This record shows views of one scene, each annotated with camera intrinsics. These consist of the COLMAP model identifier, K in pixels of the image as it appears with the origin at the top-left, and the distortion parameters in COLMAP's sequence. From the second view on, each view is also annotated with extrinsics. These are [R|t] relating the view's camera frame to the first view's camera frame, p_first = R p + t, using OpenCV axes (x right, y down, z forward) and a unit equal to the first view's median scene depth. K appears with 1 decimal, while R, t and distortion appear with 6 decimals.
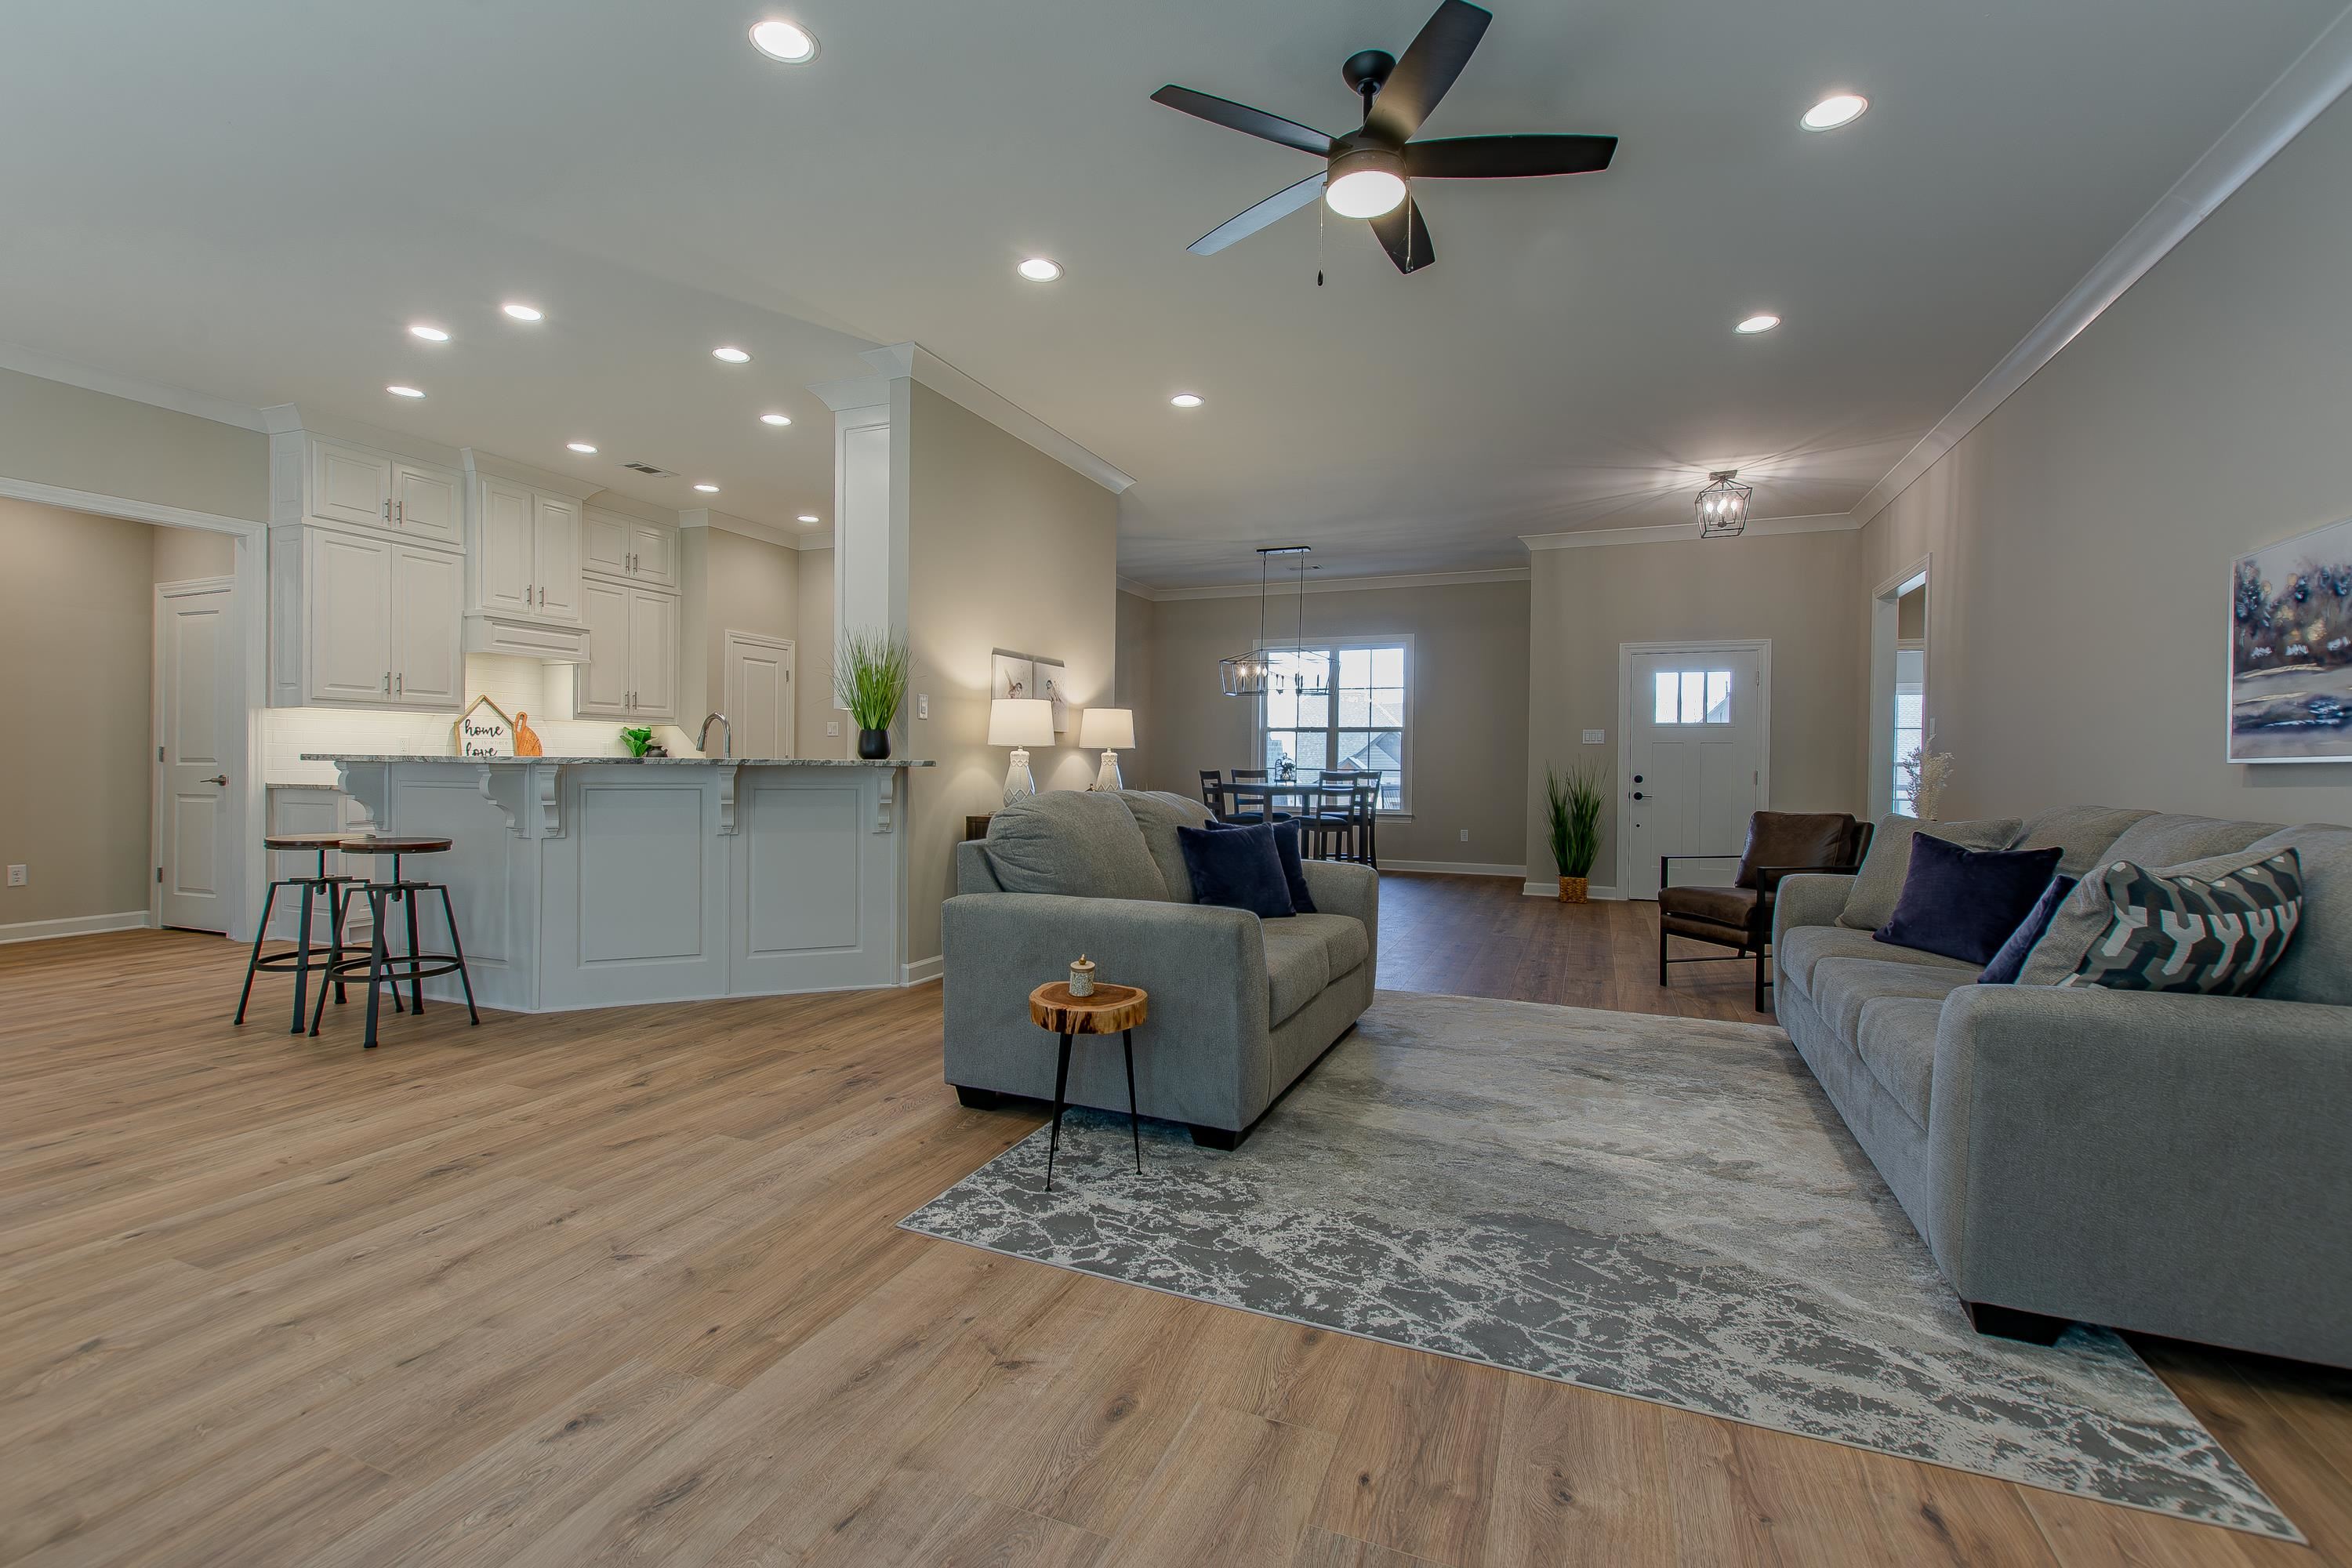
lens RADIAL K [[1030.9, 0, 1168.4], [0, 1030.9, 772.6], [0, 0, 1]] dist [0.008636, -0.005071]
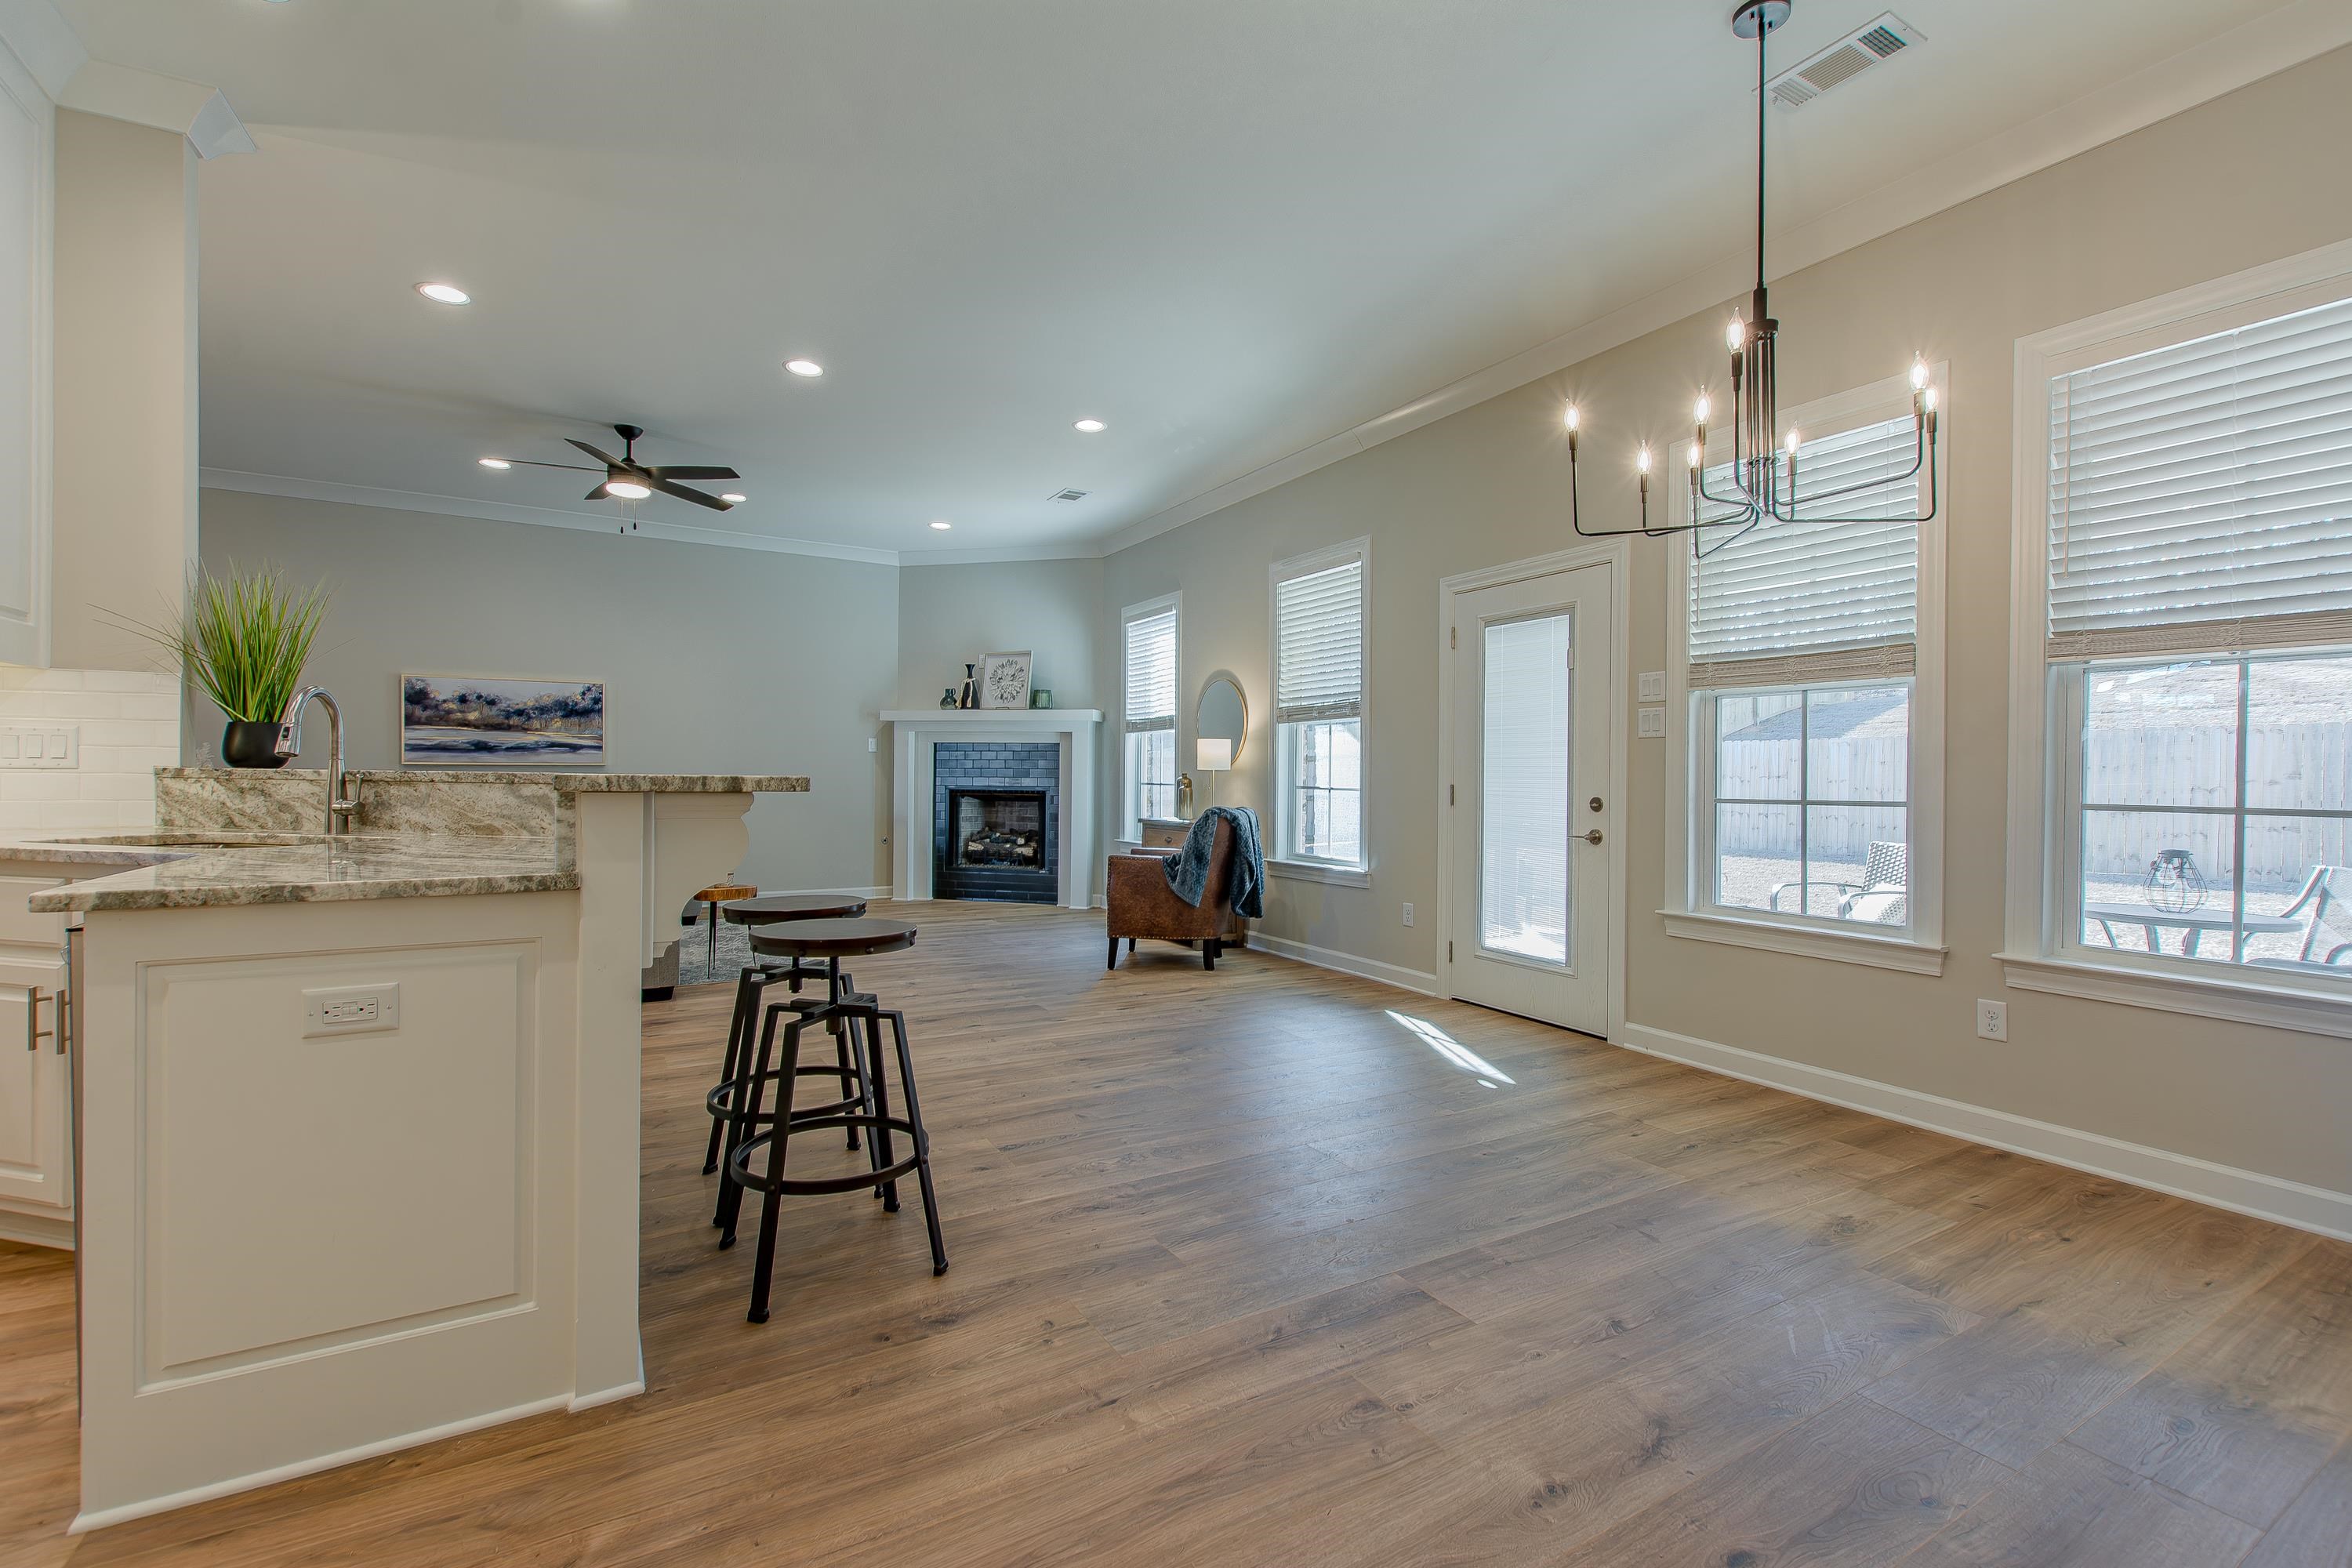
lens RADIAL K [[1016.4, 0, 1185.5], [0, 1016.4, 779.3], [0, 0, 1]] dist [0.003481, -0.000559]
pose [[-0.798081, -0.021333, 0.602173, -1.224501], [-0.013712, 0.999757, 0.017246, -0.026586], [-0.602394, 0.005507, -0.798180, 1.252303]]
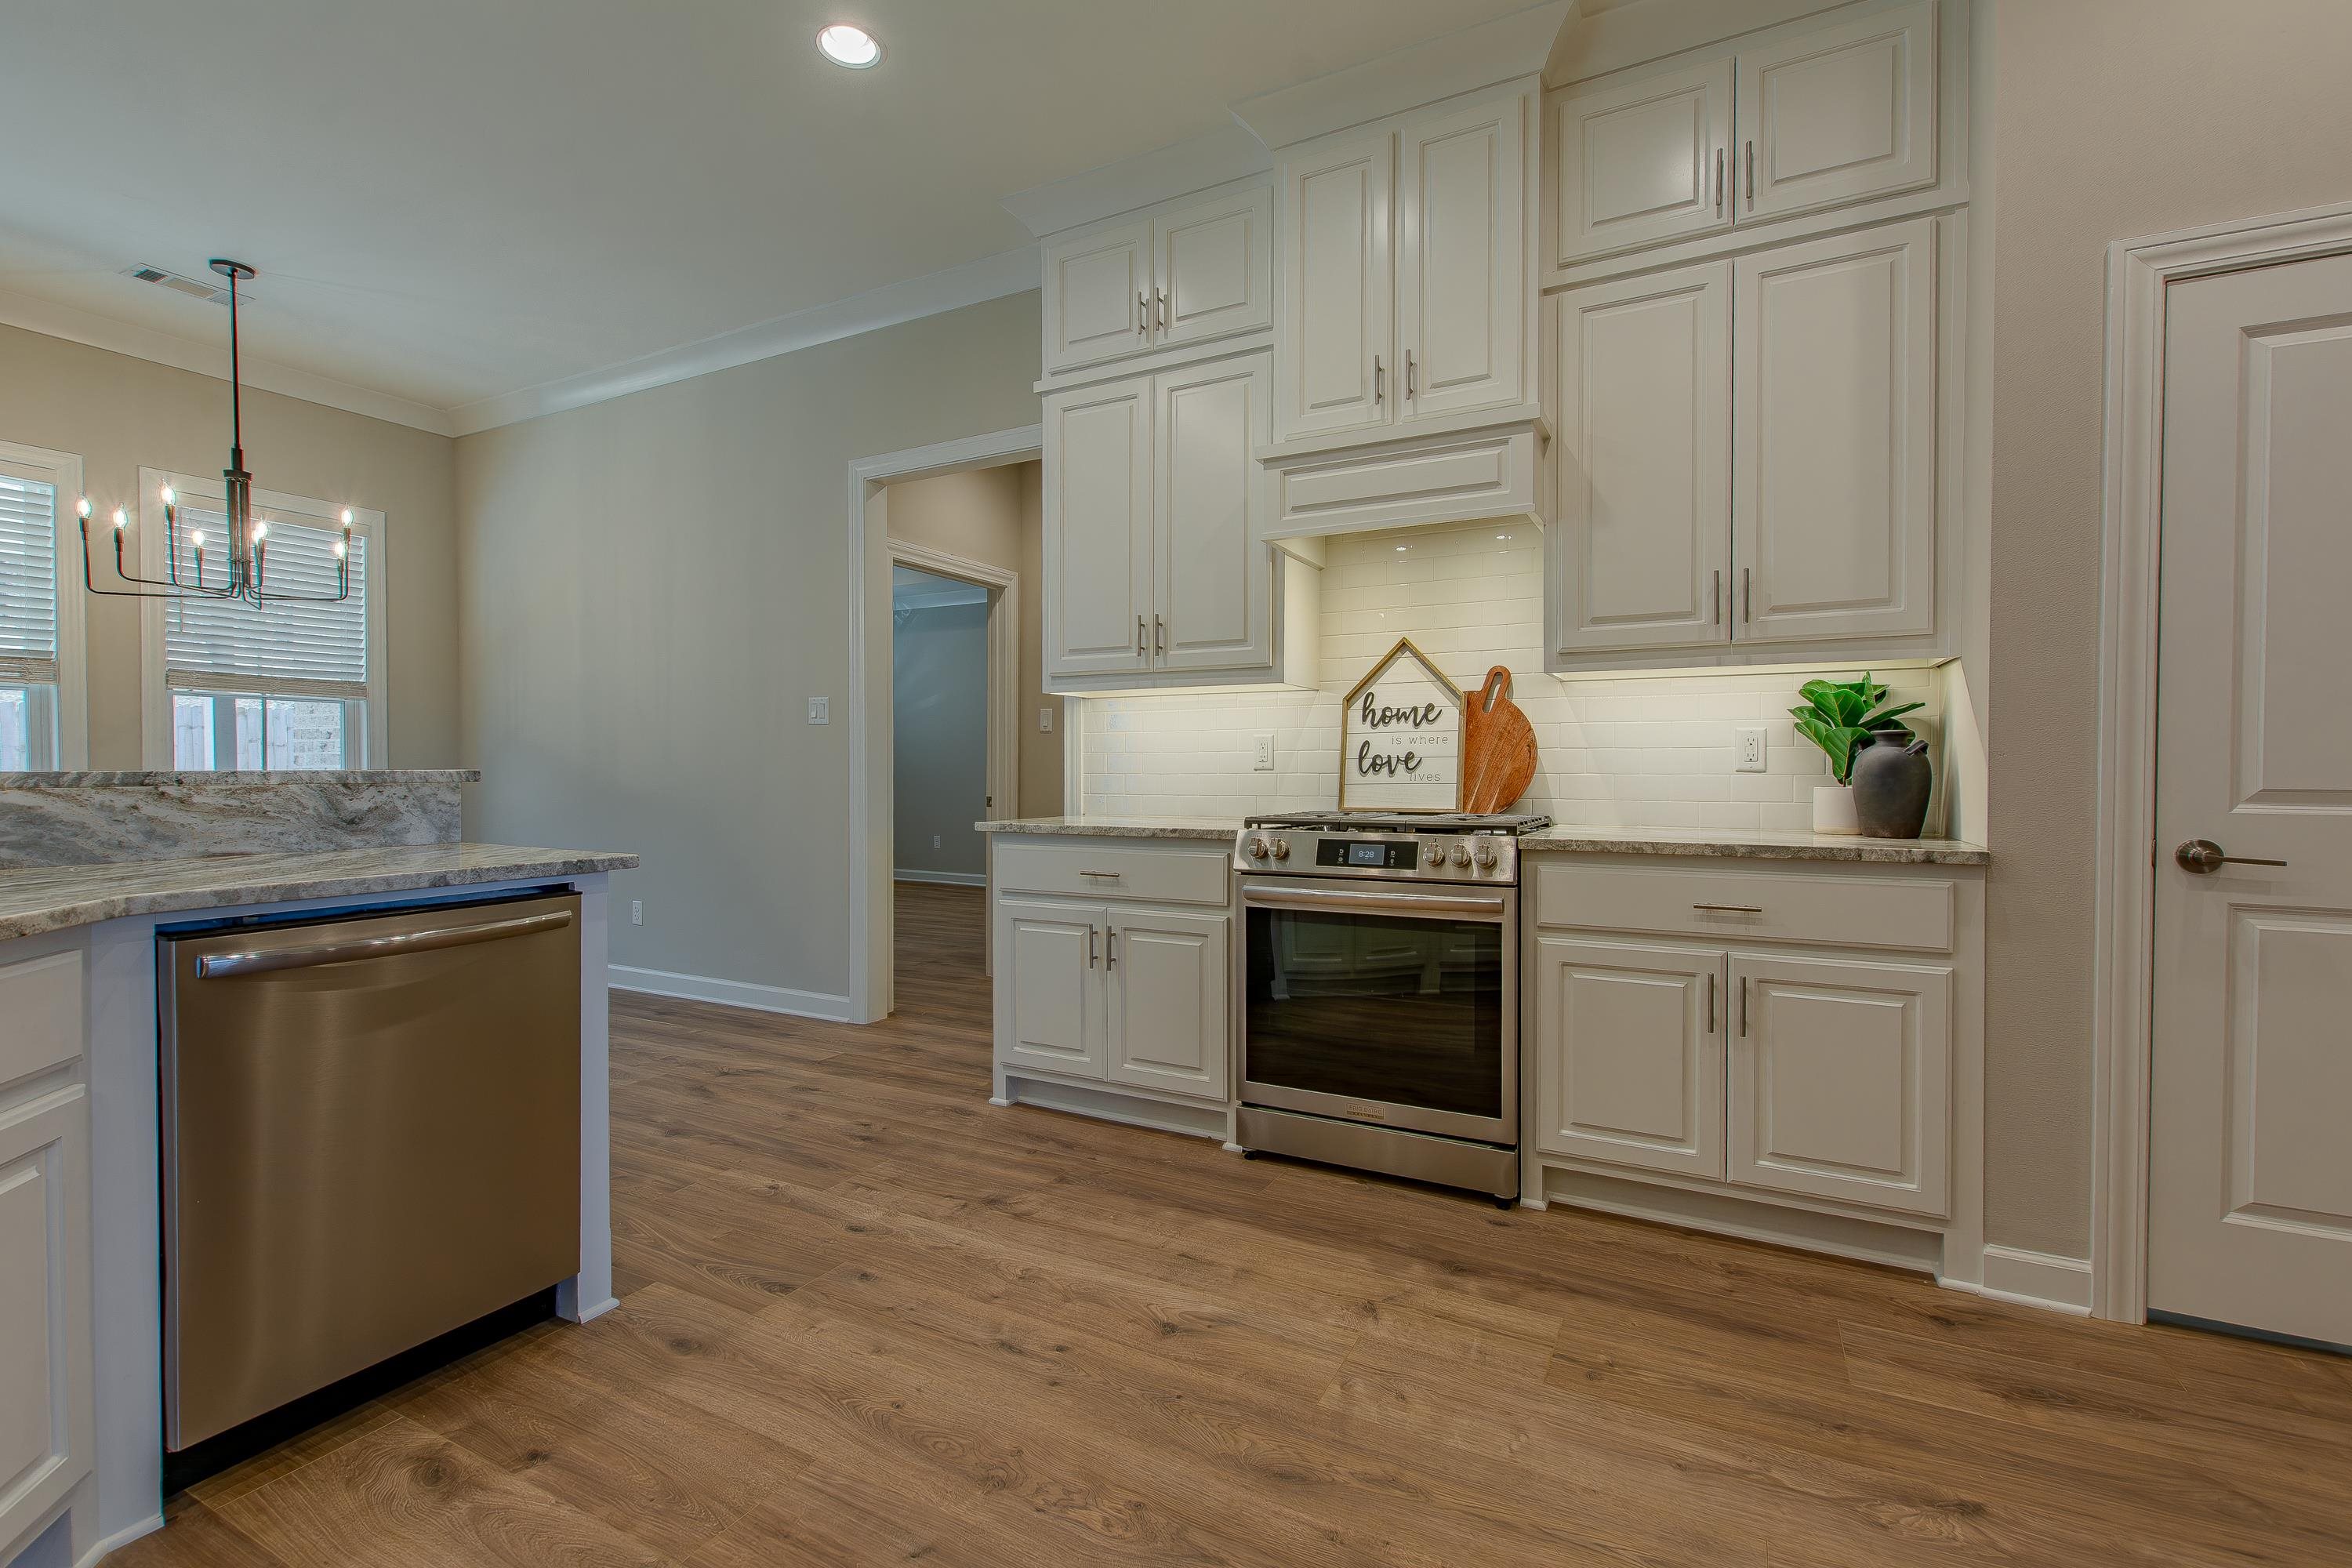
lens RADIAL K [[1030.1, 0, 1195.3], [0, 1030.1, 783.1], [0, 0, 1]] dist [0.003014, -0.000980]
pose [[-0.086190, 0.004471, -0.996269, -0.311860], [-0.009998, 0.999936, 0.005353, -0.018676], [0.996229, 0.010422, -0.086140, 1.507268]]
